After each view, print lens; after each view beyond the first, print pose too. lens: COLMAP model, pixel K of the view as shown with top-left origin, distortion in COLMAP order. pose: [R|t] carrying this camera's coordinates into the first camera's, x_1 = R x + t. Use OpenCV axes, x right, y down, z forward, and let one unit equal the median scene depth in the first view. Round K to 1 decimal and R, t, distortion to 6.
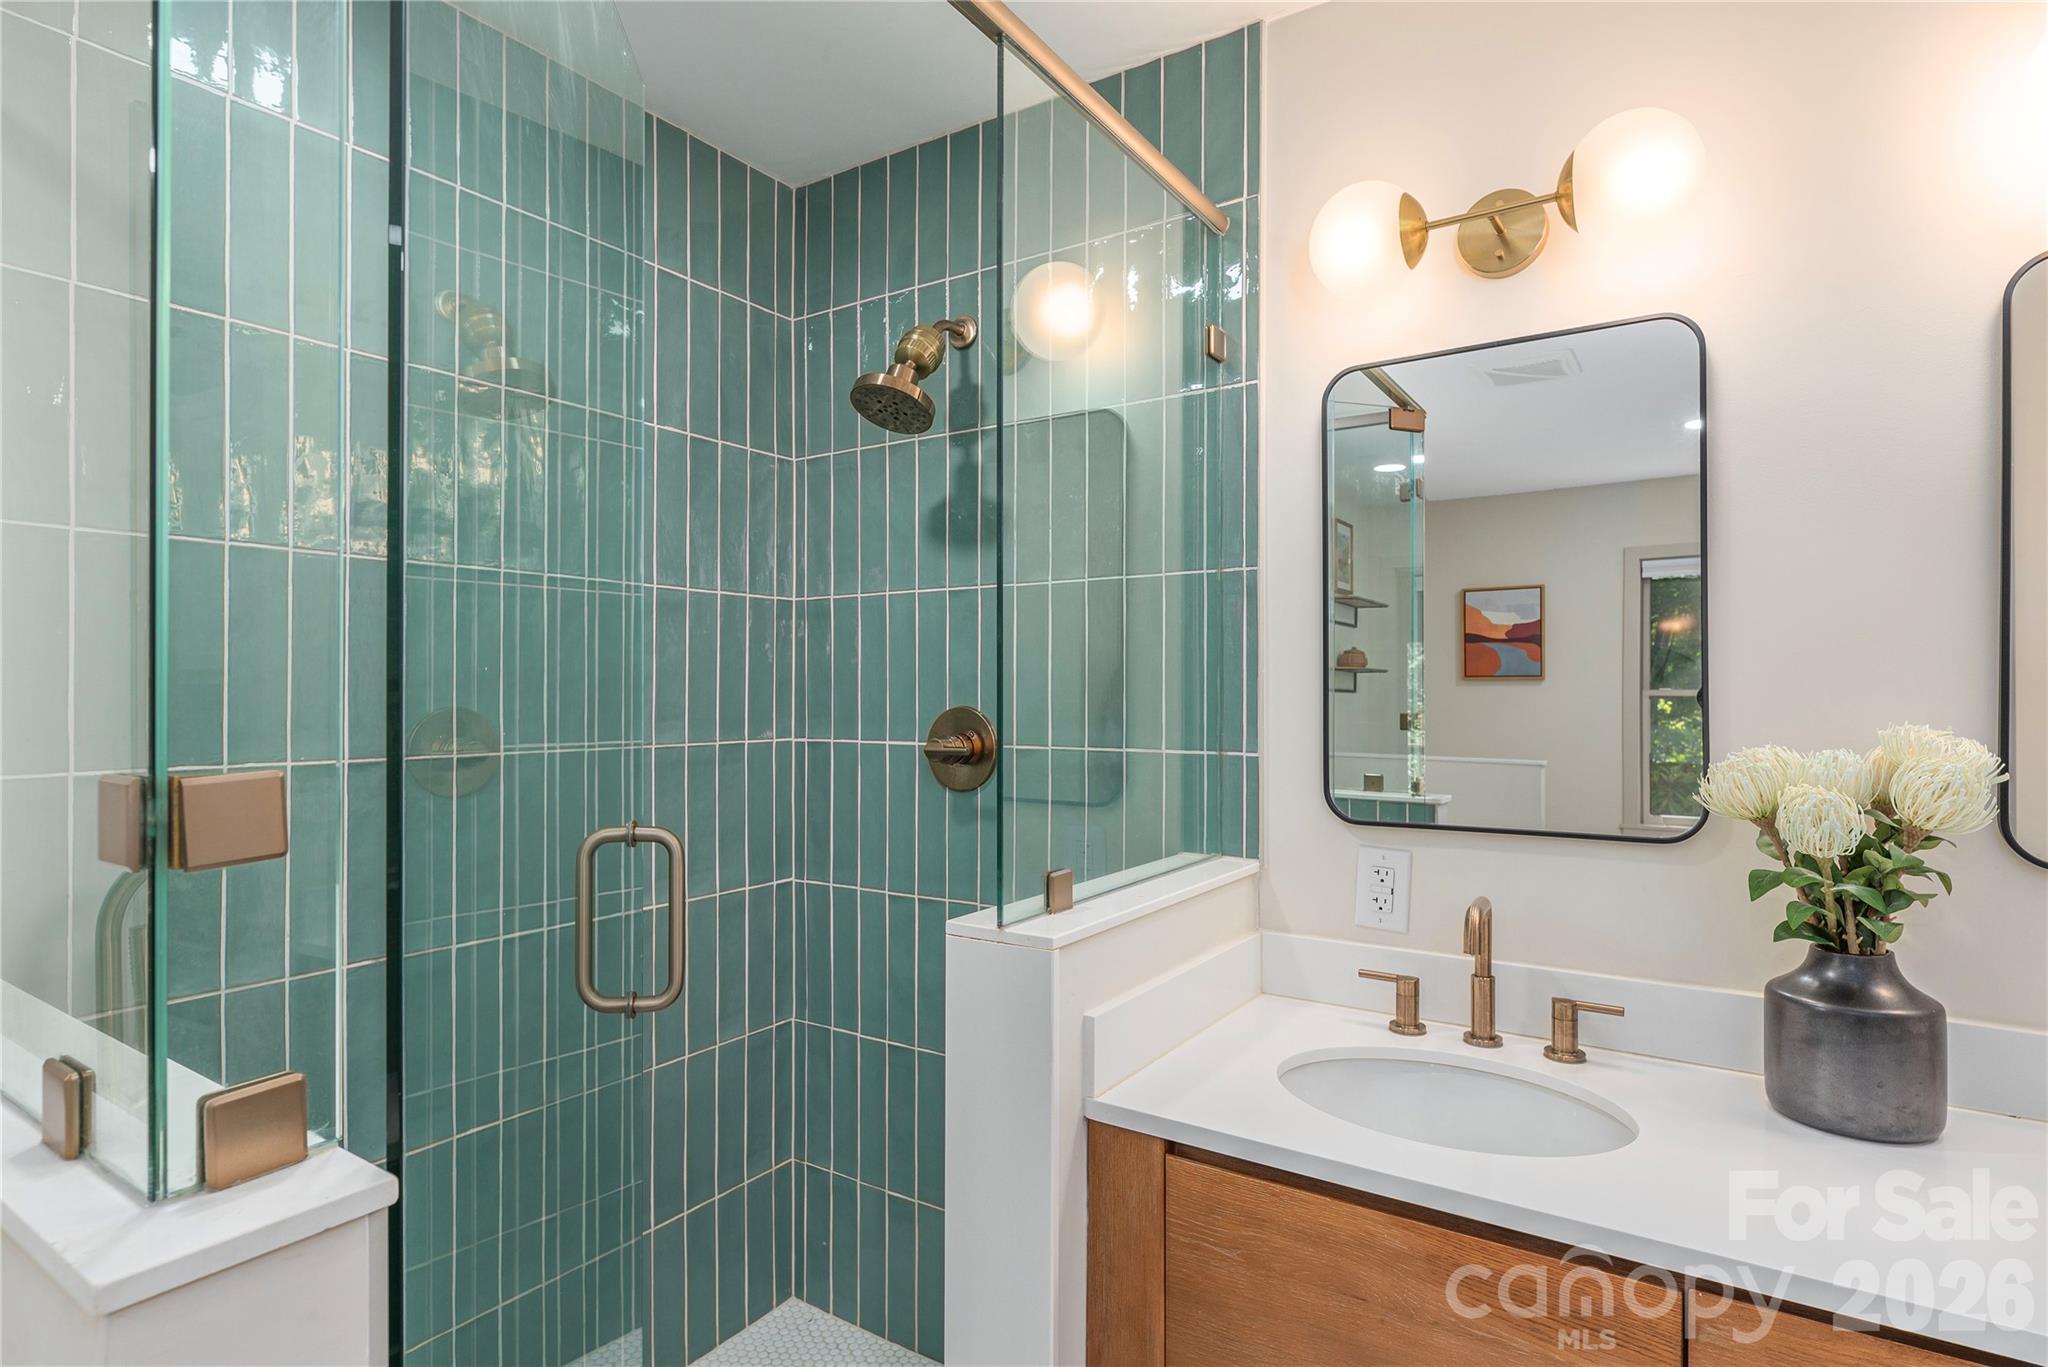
lens RADIAL K [[1092.2, 0, 1016.7], [0, 1092.2, 684.2], [0, 0, 1]] dist [0.001243, -0.000234]
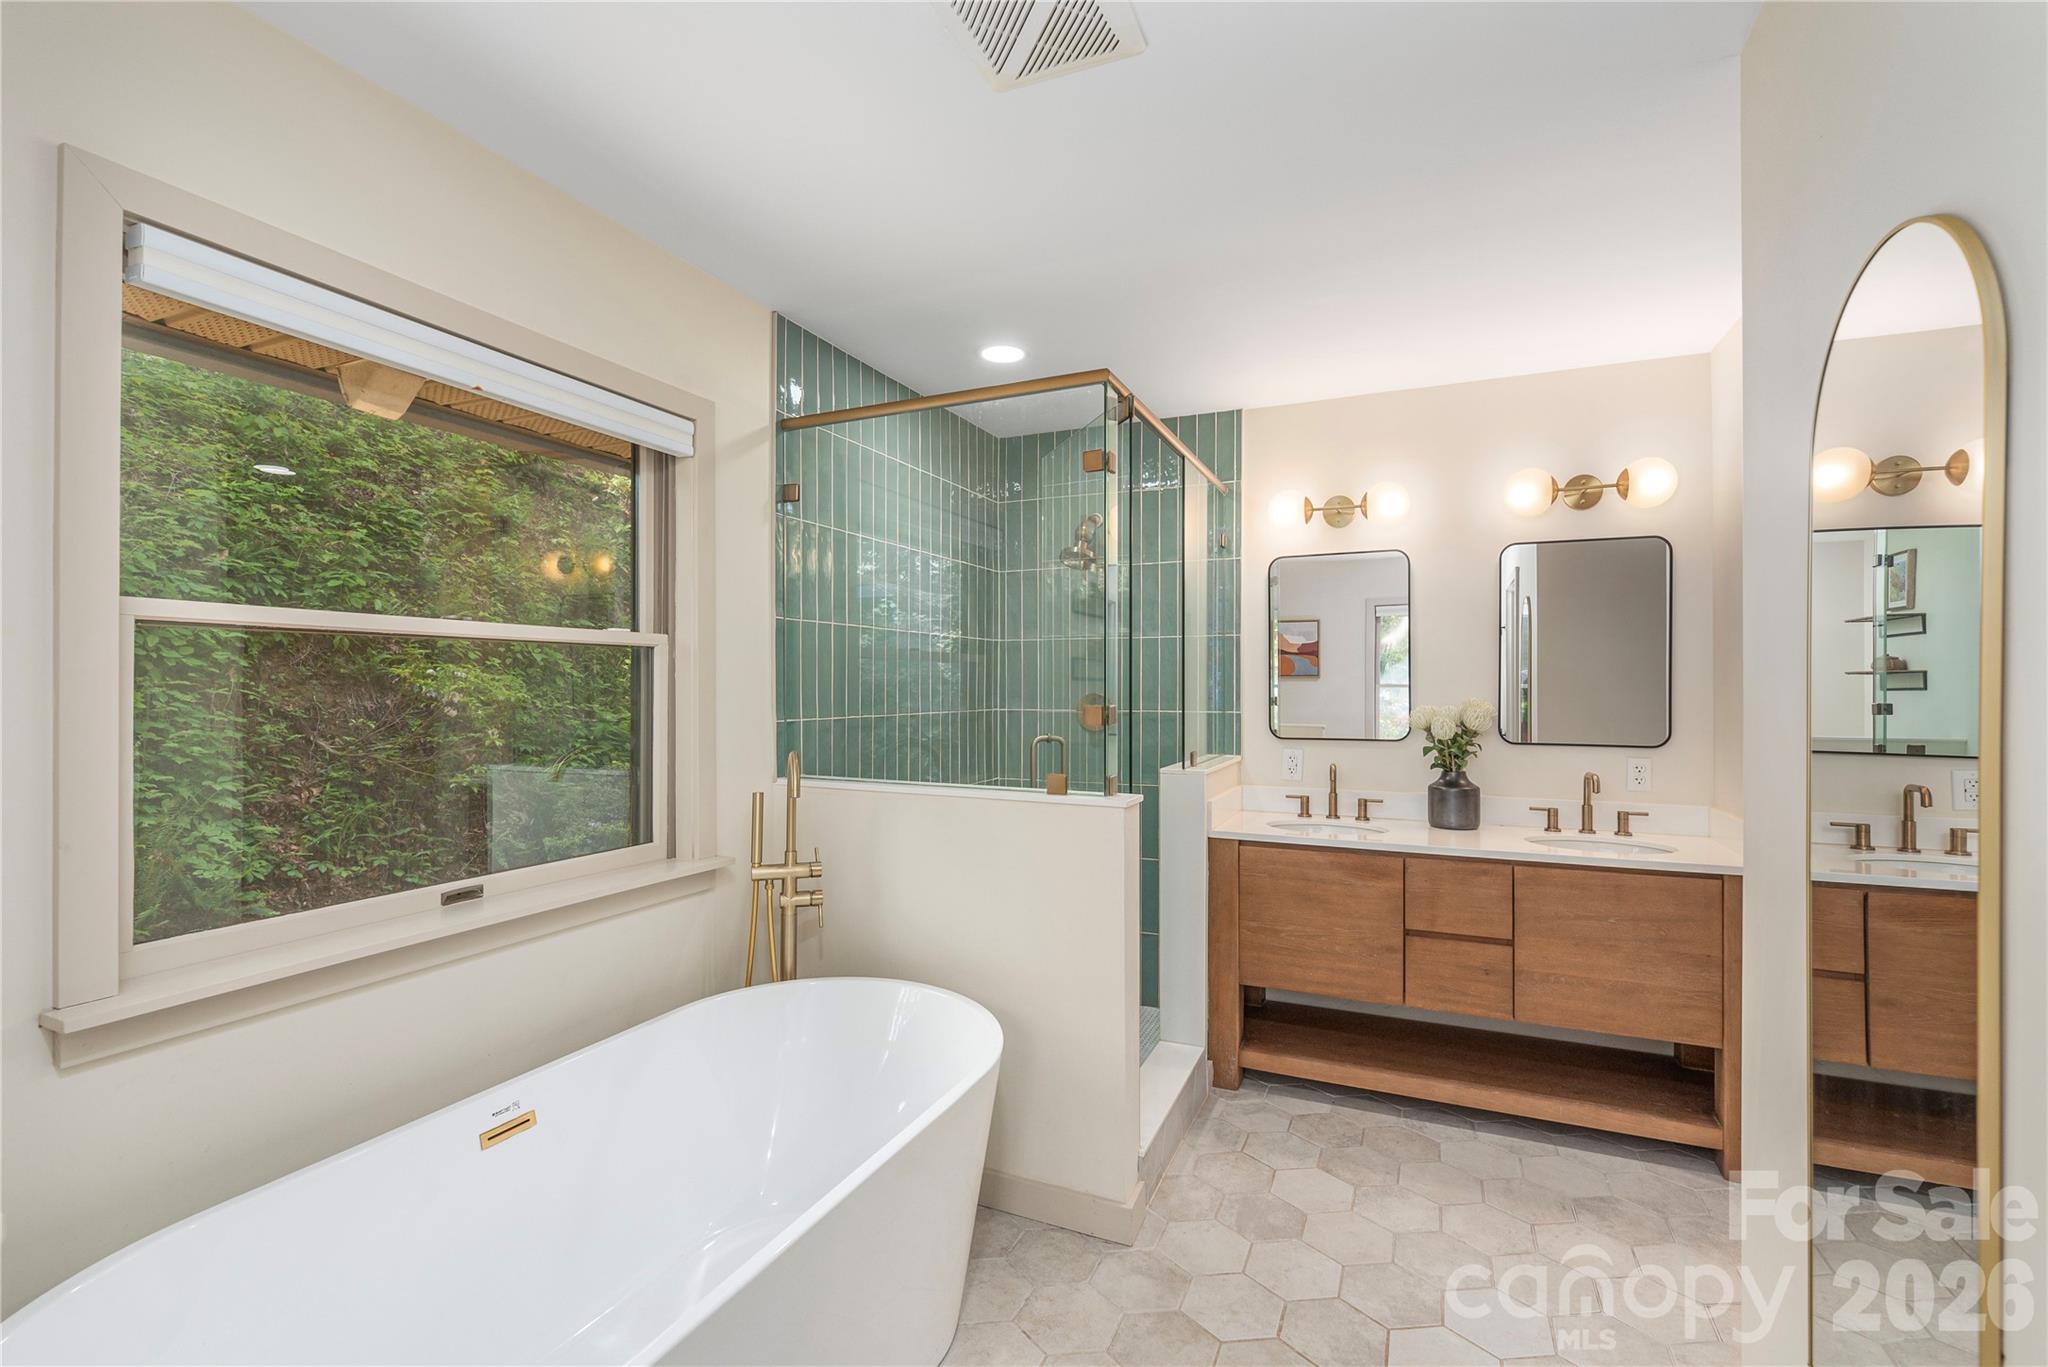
lens RADIAL K [[908.0, 0, 1026.3], [0, 908.0, 677.2], [0, 0, 1]] dist [-0.001068, -0.000069]
pose [[0.987156, 0.001942, 0.159745, -0.644212], [-0.001723, 0.999997, -0.001511, -0.010239], [-0.159747, 0.001217, 0.987157, -1.031201]]
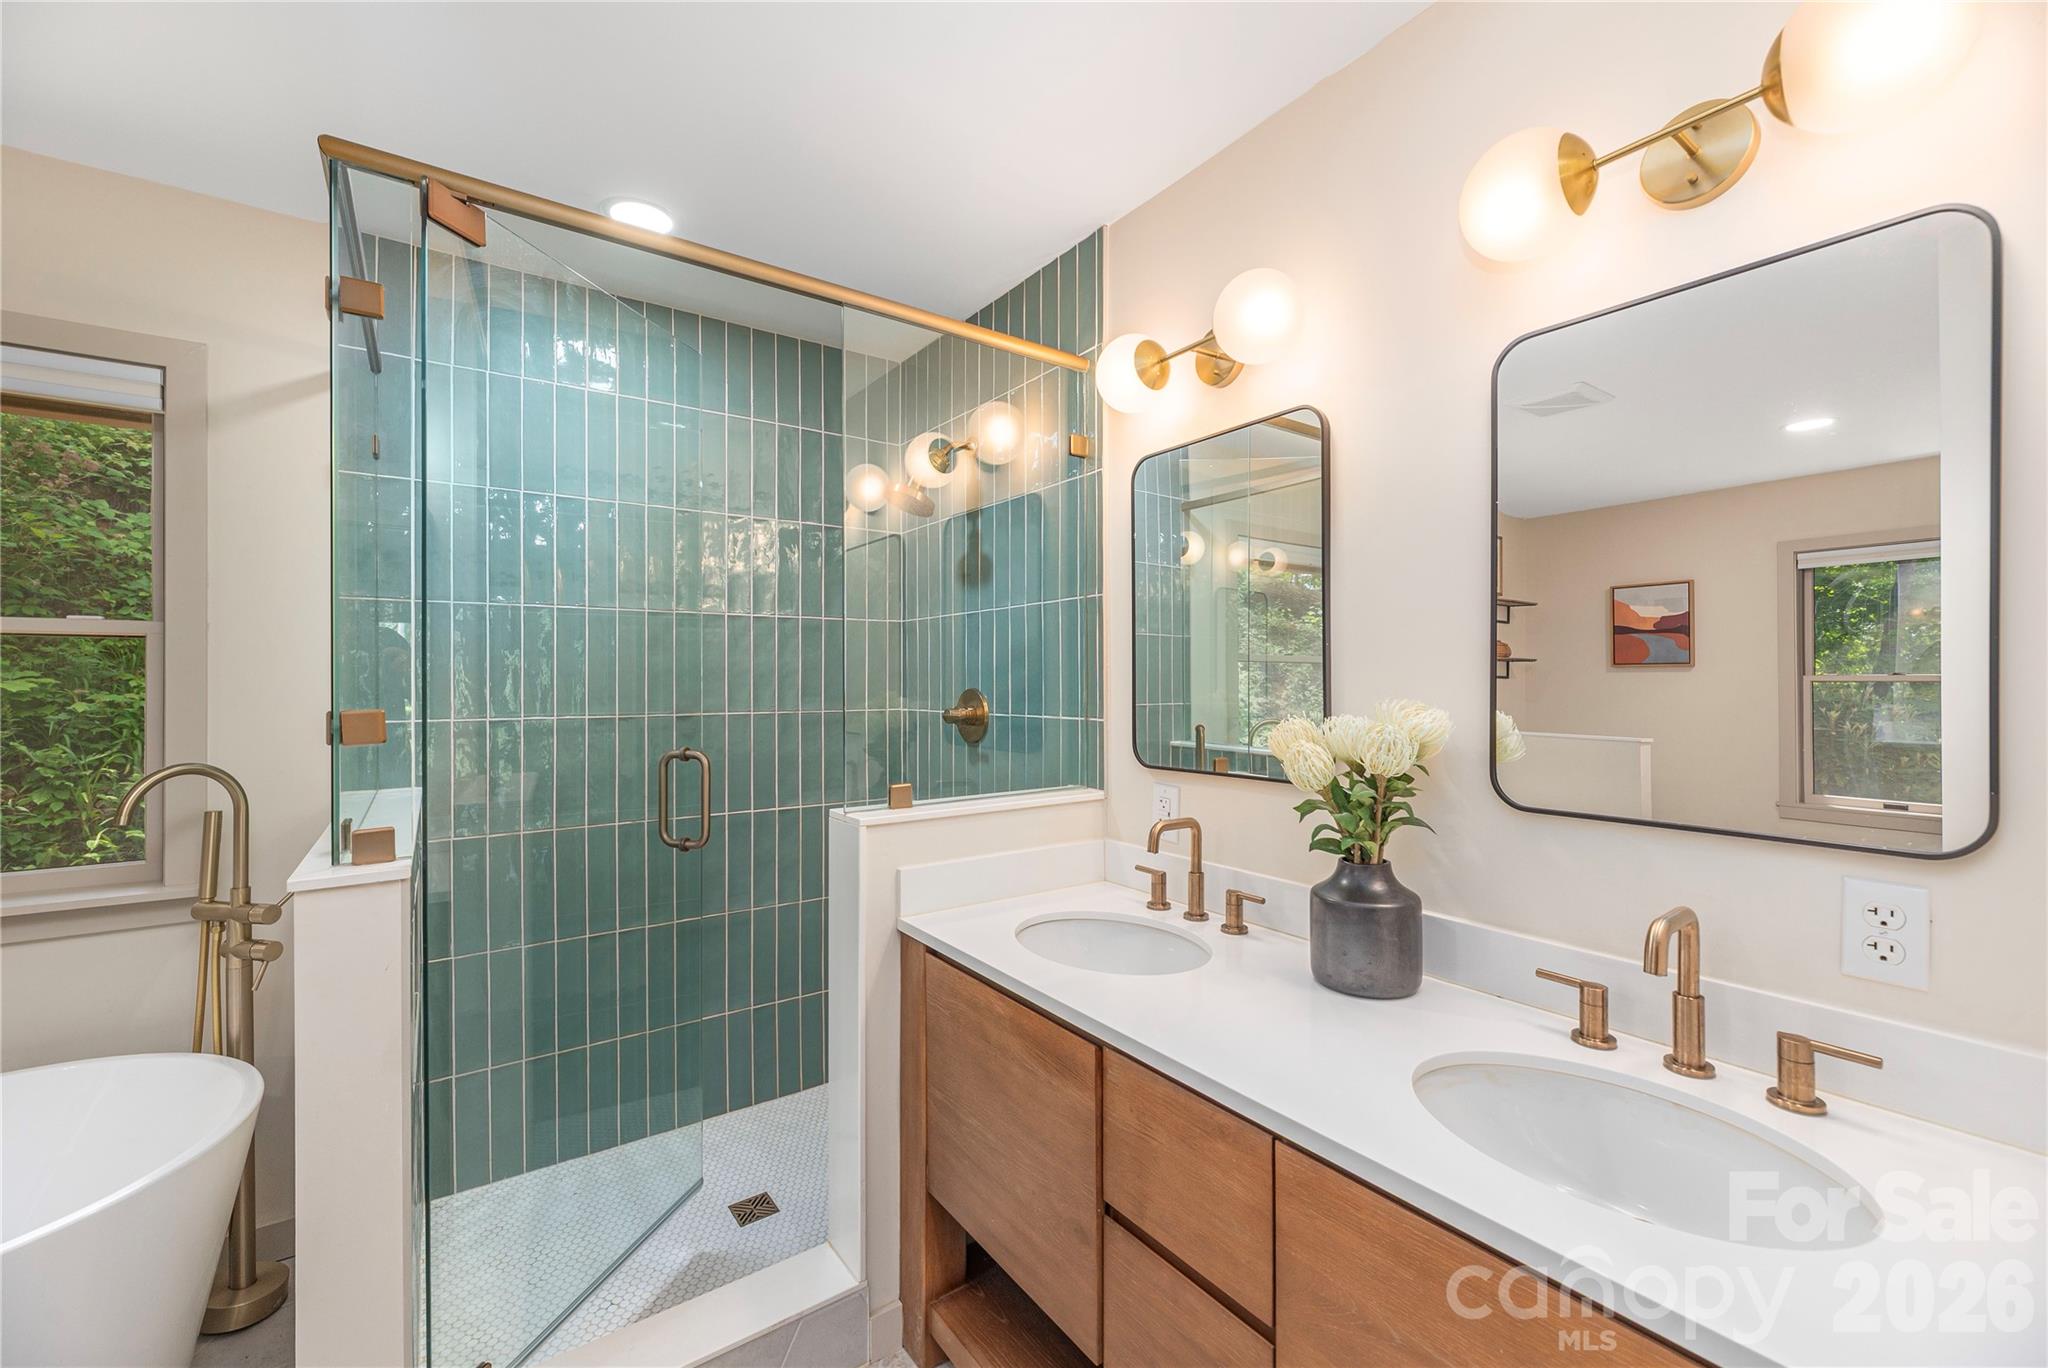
lens RADIAL K [[834.9, 0, 1005.8], [0, 834.9, 679.4], [0, 0, 1]] dist [-0.000961, 0.000537]
pose [[0.931623, -0.004748, -0.363395, 0.575832], [0.006691, 0.999969, 0.004088, 0.003628], [0.363364, -0.006240, 0.931626, -0.121951]]
